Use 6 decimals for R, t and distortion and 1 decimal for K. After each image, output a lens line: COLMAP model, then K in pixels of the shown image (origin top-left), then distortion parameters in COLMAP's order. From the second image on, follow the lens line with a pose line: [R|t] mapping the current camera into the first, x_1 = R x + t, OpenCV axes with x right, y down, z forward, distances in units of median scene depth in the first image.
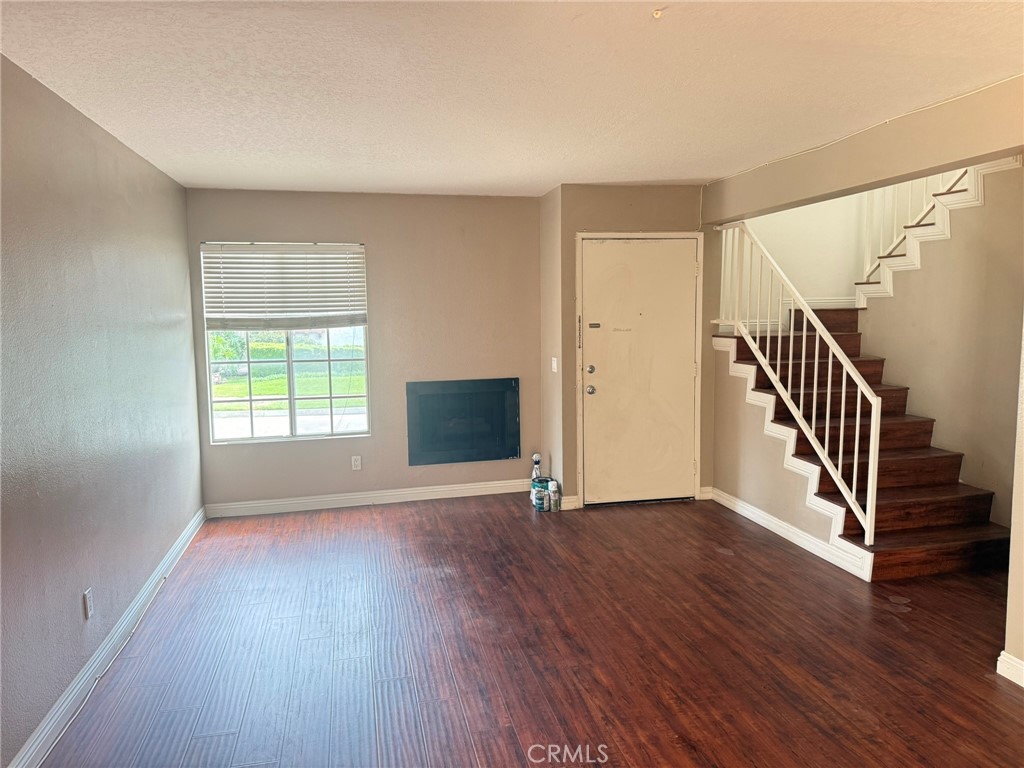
lens RADIAL K [[719.3, 0, 512.0], [0, 719.3, 384.0], [0, 0, 1]] dist [0.108329, -0.126394]
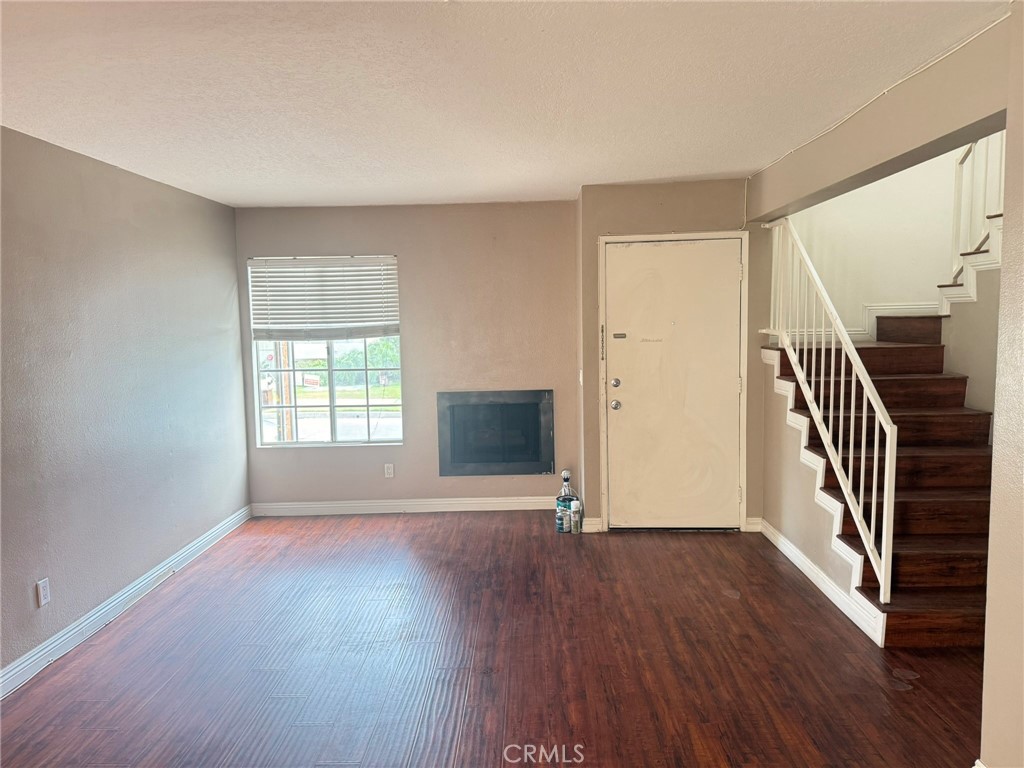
lens RADIAL K [[719.3, 0, 512.0], [0, 719.3, 384.0], [0, 0, 1]] dist [0.108329, -0.126394]
pose [[0.966697, 0.017802, -0.255303, 0.220523], [-0.019452, 0.999803, -0.003938, -0.012736], [0.255183, 0.008773, 0.966853, 0.067036]]
